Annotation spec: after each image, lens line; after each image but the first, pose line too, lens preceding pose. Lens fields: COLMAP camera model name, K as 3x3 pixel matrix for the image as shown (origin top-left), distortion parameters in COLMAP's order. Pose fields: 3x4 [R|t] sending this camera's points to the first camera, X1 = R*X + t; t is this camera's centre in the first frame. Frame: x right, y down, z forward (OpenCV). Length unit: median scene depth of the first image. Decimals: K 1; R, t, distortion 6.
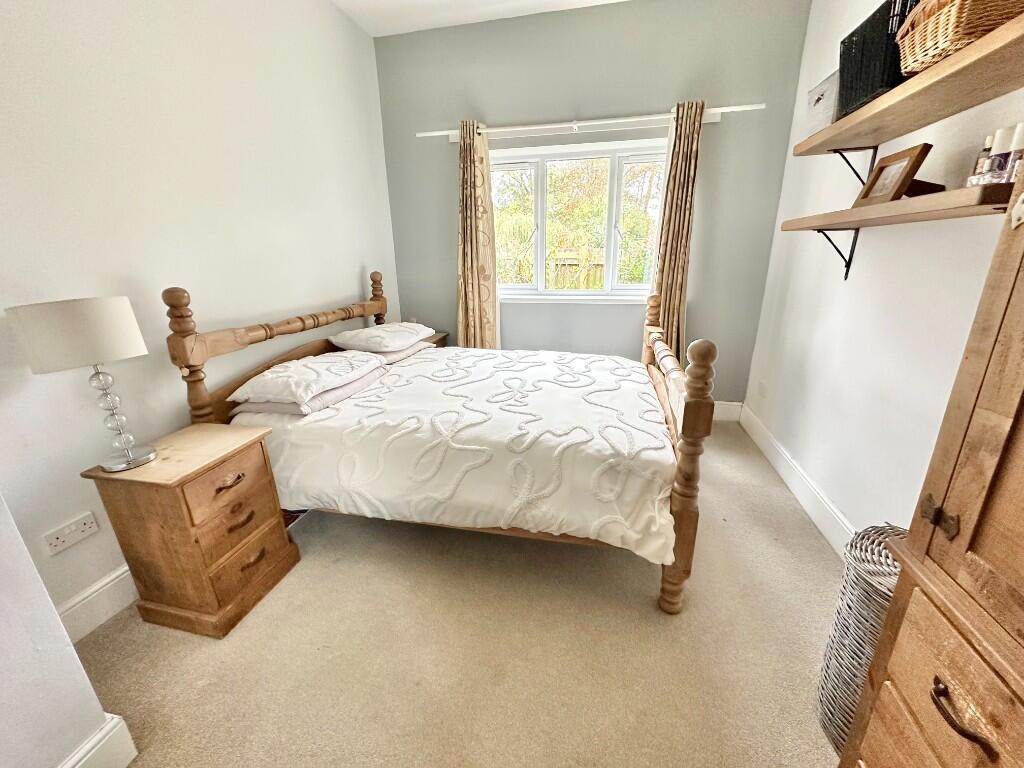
lens RADIAL K [[407.8, 0, 511.6], [0, 407.8, 381.2], [0, 0, 1]] dist [-0.001699, 0.000145]
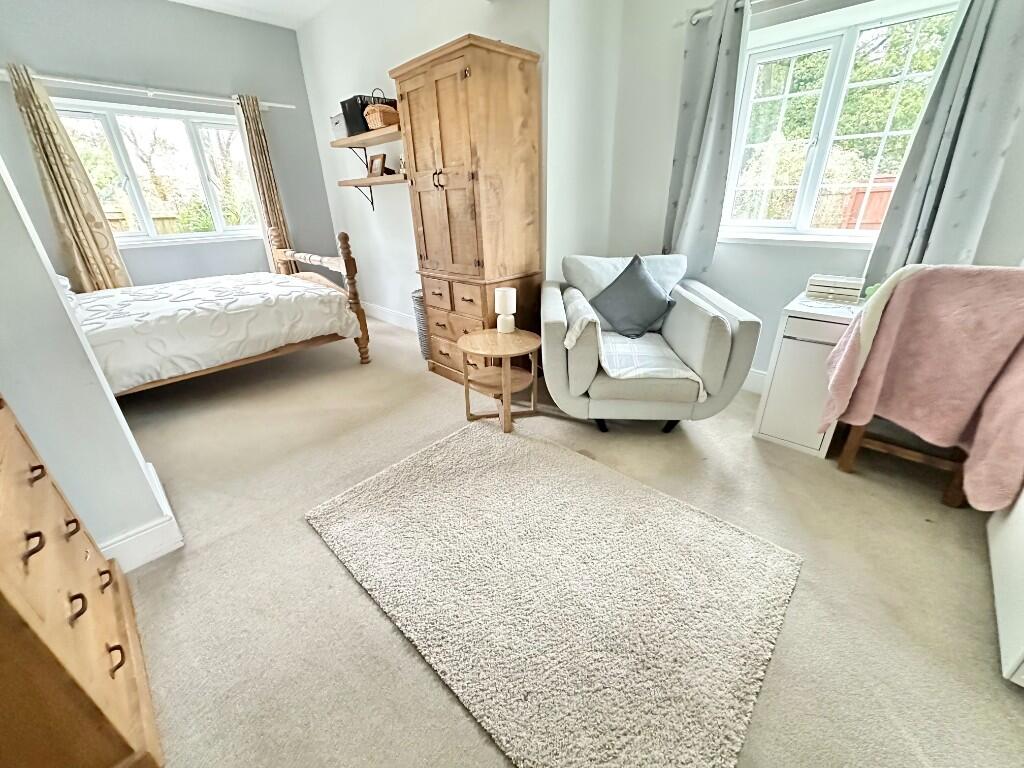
lens RADIAL K [[407.8, 0, 513.2], [0, 407.8, 381.6], [0, 0, 1]] dist [-0.001699, 0.000145]
pose [[0.516301, -0.347617, 0.782685, -0.732779], [0.272809, 0.933065, 0.234446, 0.265504], [-0.811794, 0.092479, 0.576575, -0.693248]]
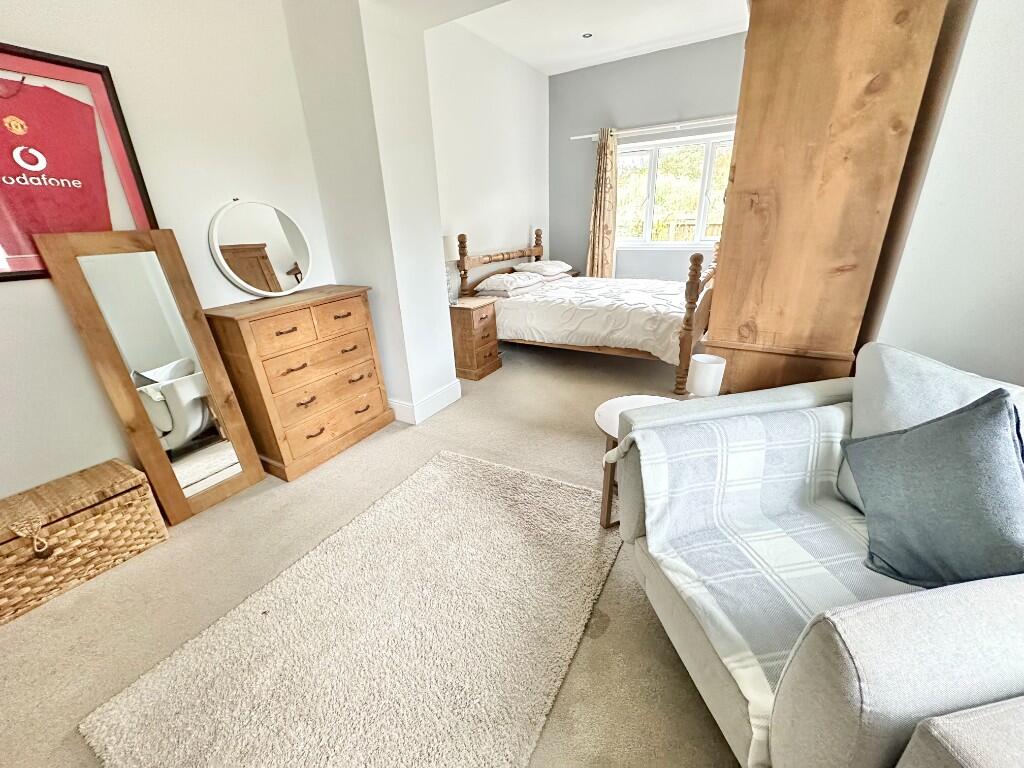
lens RADIAL K [[407.8, 0, 512.2], [0, 407.8, 382.6], [0, 0, 1]] dist [-0.001699, 0.000145]
pose [[0.952266, 0.094151, -0.290389, 0.136383], [-0.070838, 0.993438, 0.089798, 0.287359], [0.296937, -0.064941, 0.952686, -0.884201]]
